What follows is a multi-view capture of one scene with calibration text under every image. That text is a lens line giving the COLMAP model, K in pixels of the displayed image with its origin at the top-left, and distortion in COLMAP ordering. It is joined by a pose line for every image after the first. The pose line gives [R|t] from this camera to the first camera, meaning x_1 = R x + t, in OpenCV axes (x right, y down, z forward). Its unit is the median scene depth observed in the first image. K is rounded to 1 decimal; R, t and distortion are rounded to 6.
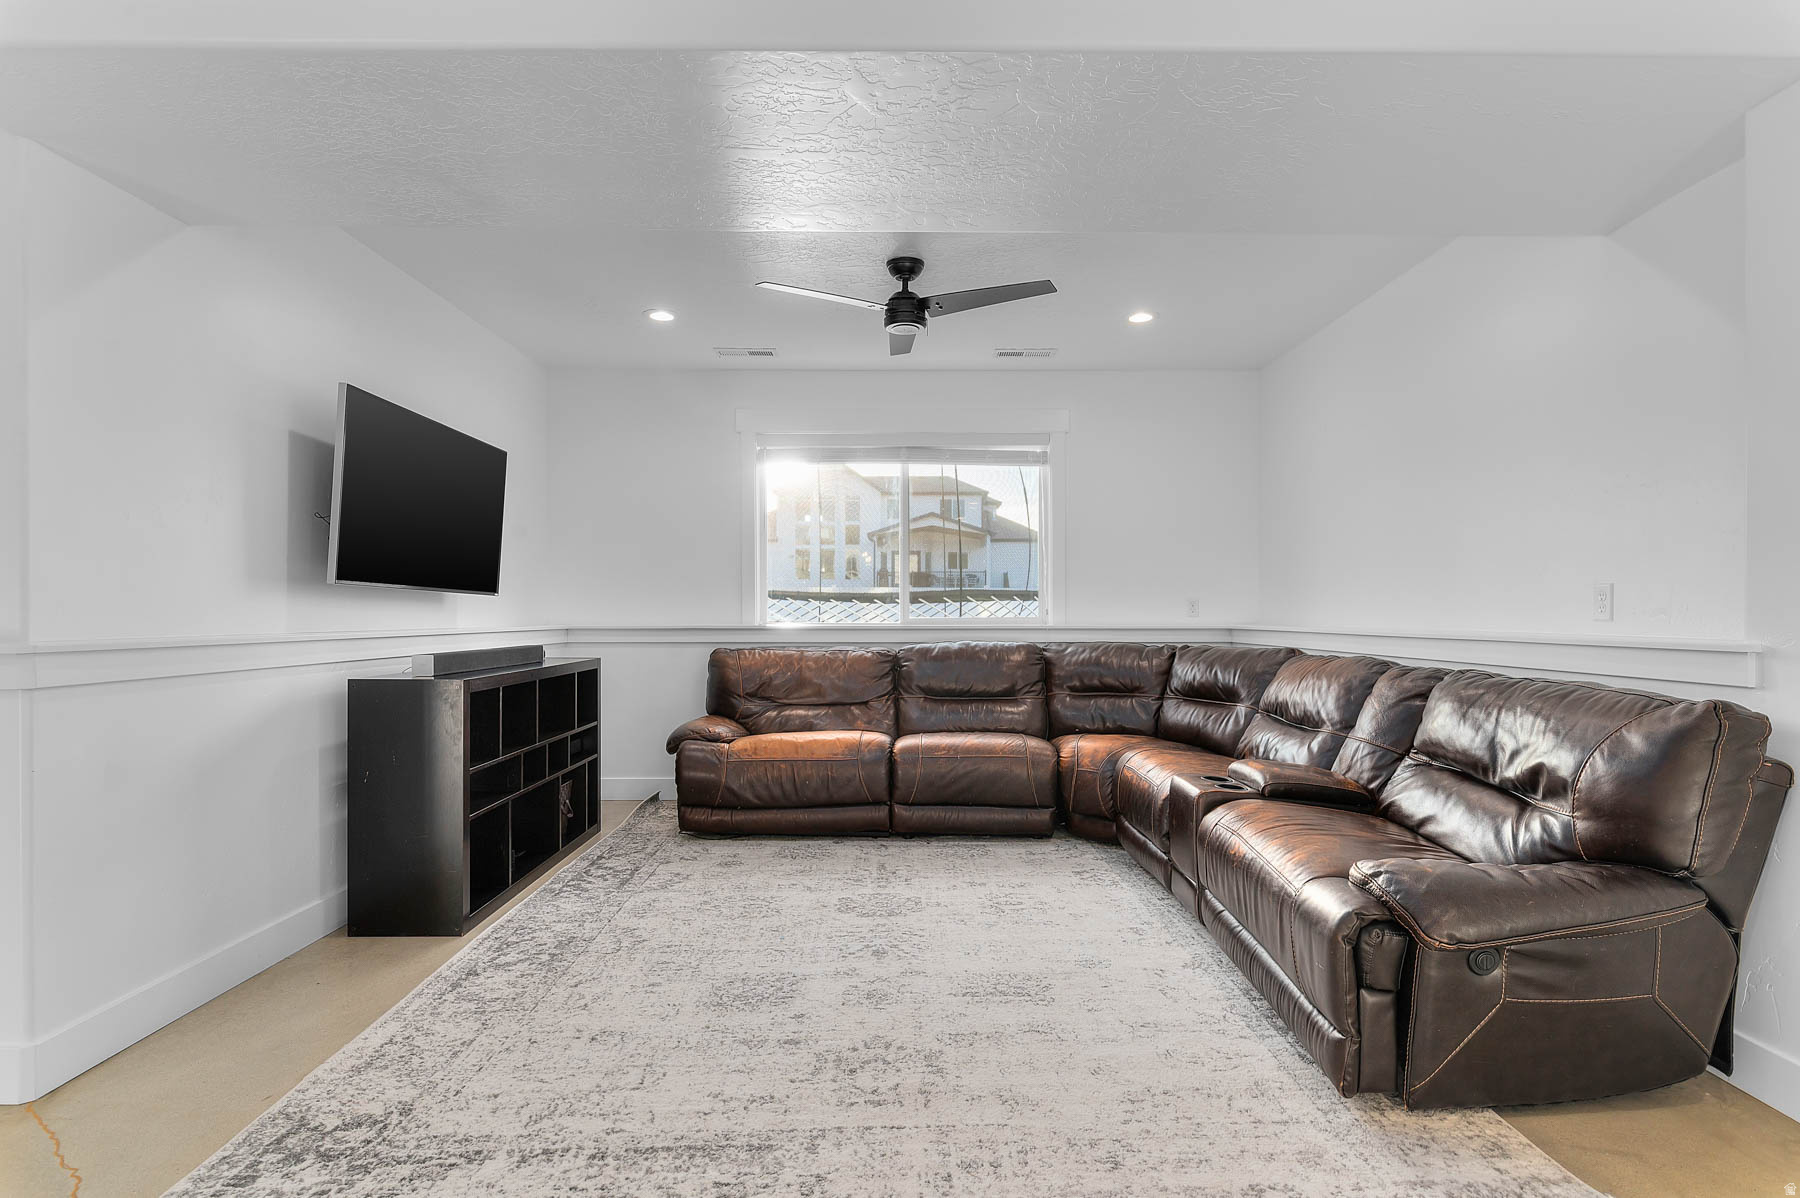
lens RADIAL K [[917.4, 0, 902.1], [0, 917.4, 633.3], [0, 0, 1]] dist [0.000407, 0.001250]
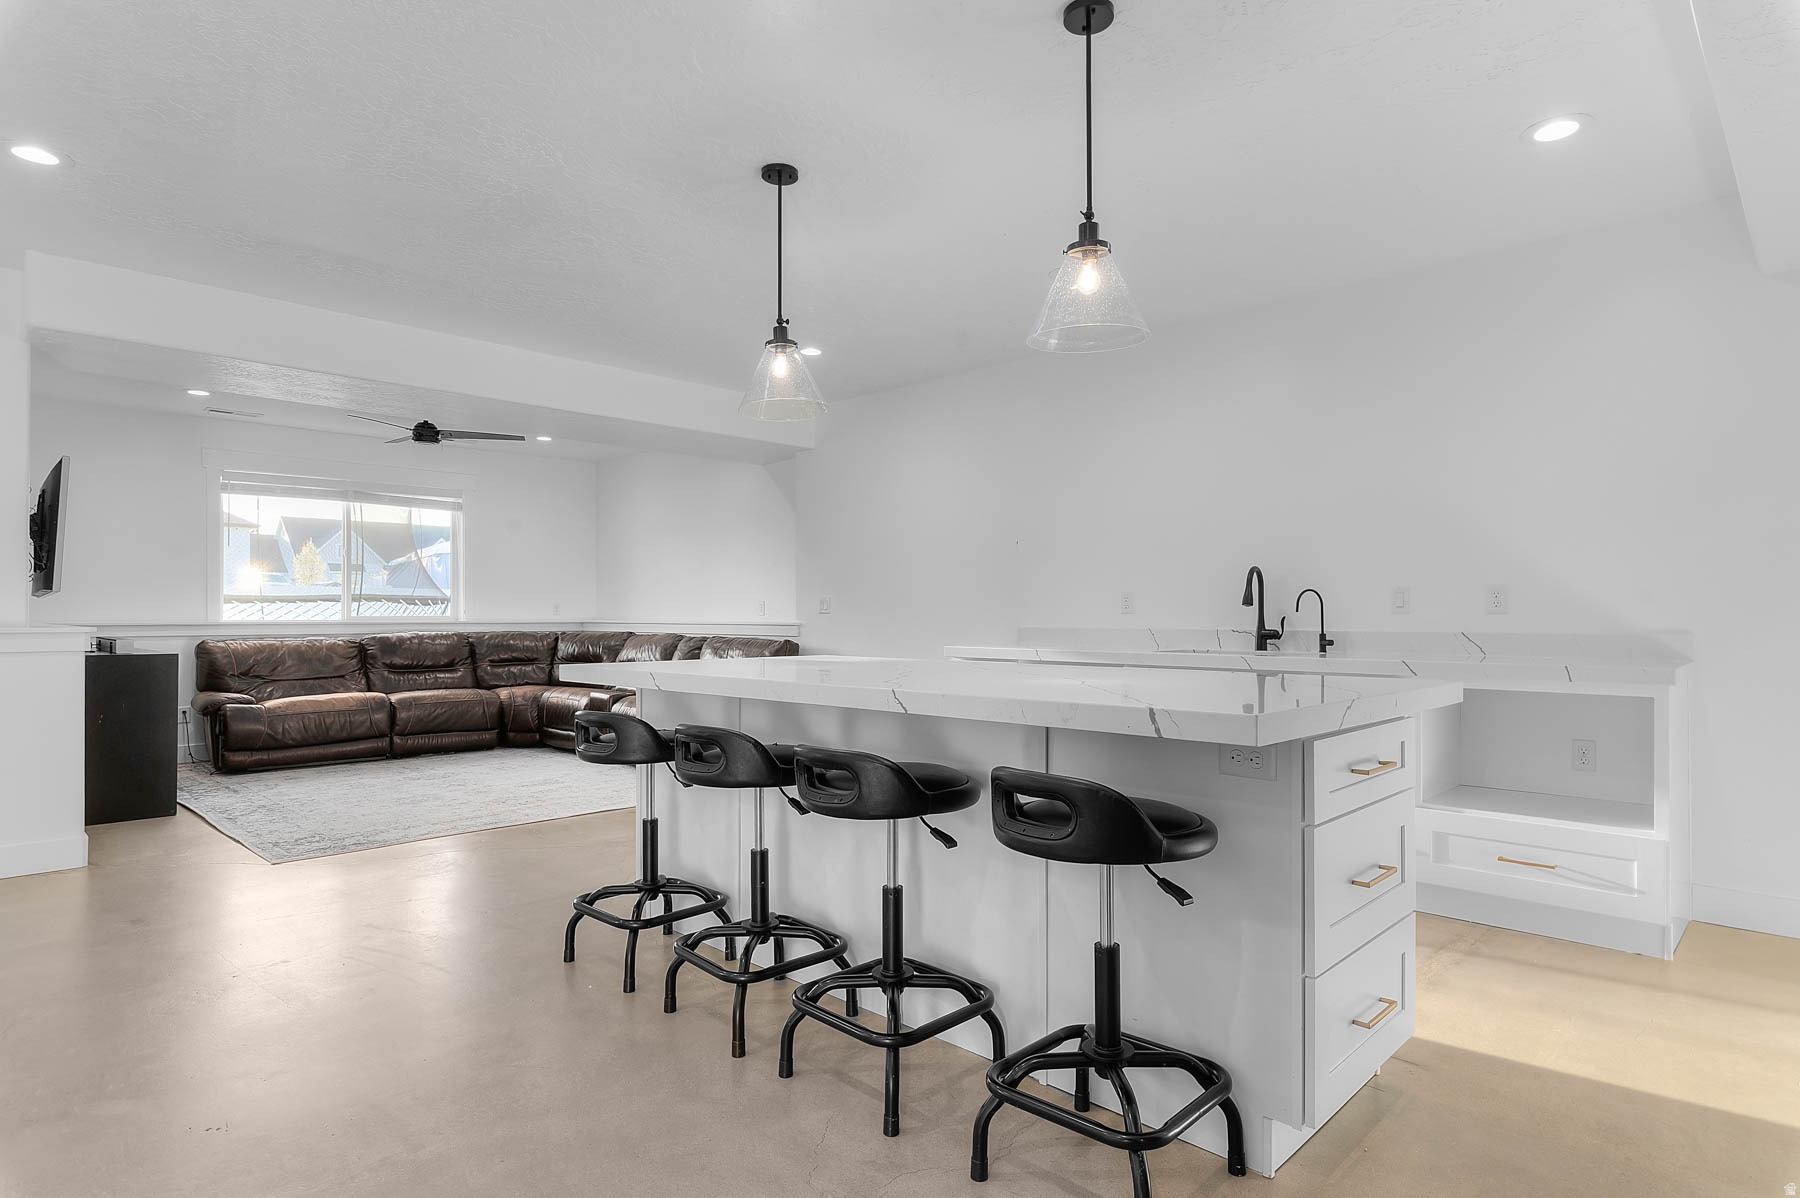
lens RADIAL K [[964.7, 0, 902.3], [0, 964.7, 607.4], [0, 0, 1]] dist [0.003897, 0.001120]
pose [[0.714988, 0.006228, 0.699109, -0.509621], [0.013654, 0.999645, -0.022869, 0.017593], [-0.699004, 0.025896, 0.714649, -0.731846]]
